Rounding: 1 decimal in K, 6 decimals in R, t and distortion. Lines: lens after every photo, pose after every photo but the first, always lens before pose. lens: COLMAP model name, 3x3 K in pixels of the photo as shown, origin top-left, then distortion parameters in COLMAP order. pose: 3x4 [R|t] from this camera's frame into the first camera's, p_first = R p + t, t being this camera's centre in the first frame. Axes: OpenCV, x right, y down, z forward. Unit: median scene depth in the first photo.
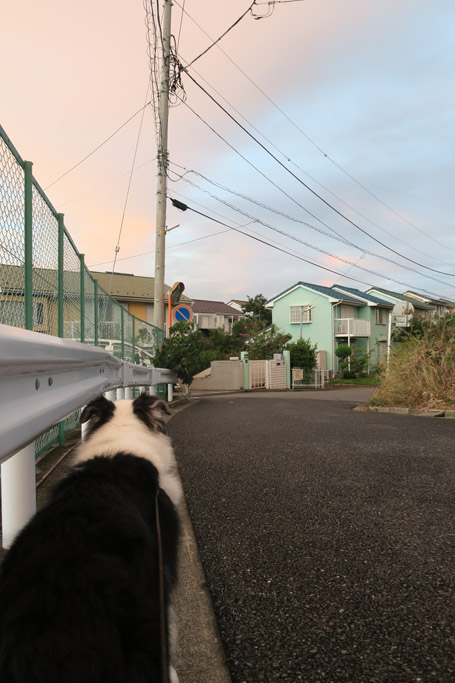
lens RADIAL K [[463.3, 0, 228.8], [0, 463.3, 340.5], [0, 0, 1]] dist [-0.044327, -0.000639]
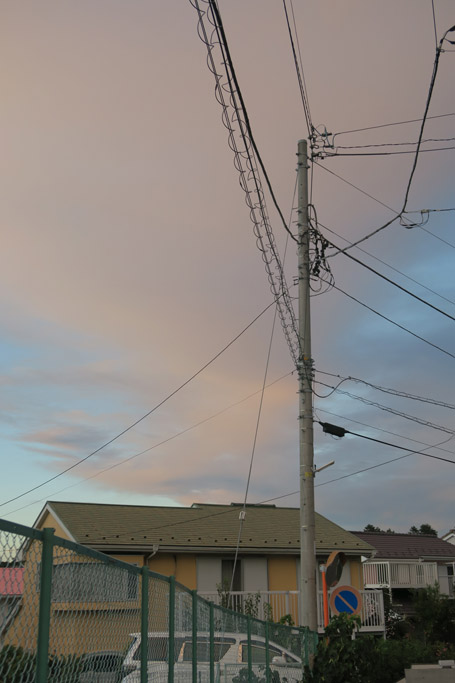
lens RADIAL K [[810.5, 0, 229.1], [0, 810.5, 340.5], [0, 0, 1]] dist [-0.002135, 0.000000]
pose [[0.964334, -0.085292, -0.250570, 0.033164], [0.006930, 0.954470, -0.298225, -0.040100], [0.264598, 0.285852, 0.921019, -0.103404]]
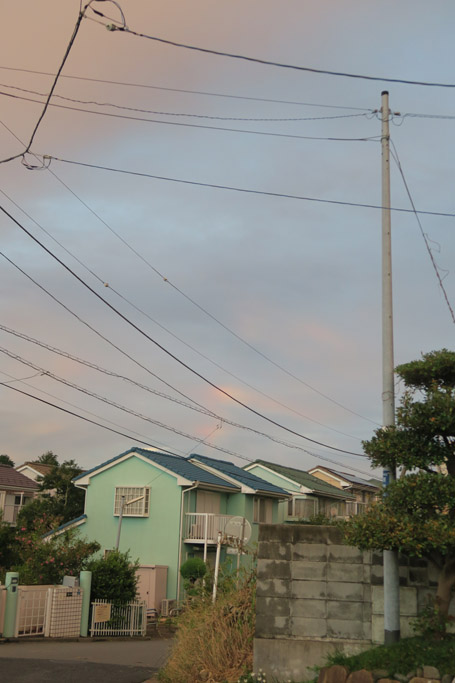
lens RADIAL K [[810.5, 0, 230.1], [0, 810.5, 343.0], [0, 0, 1]] dist [-0.002135, 0.000000]
pose [[0.970430, 0.100818, 0.219318, 0.042375], [-0.049524, 0.972429, -0.227880, -0.036138], [-0.236246, 0.210281, 0.948668, -0.127555]]
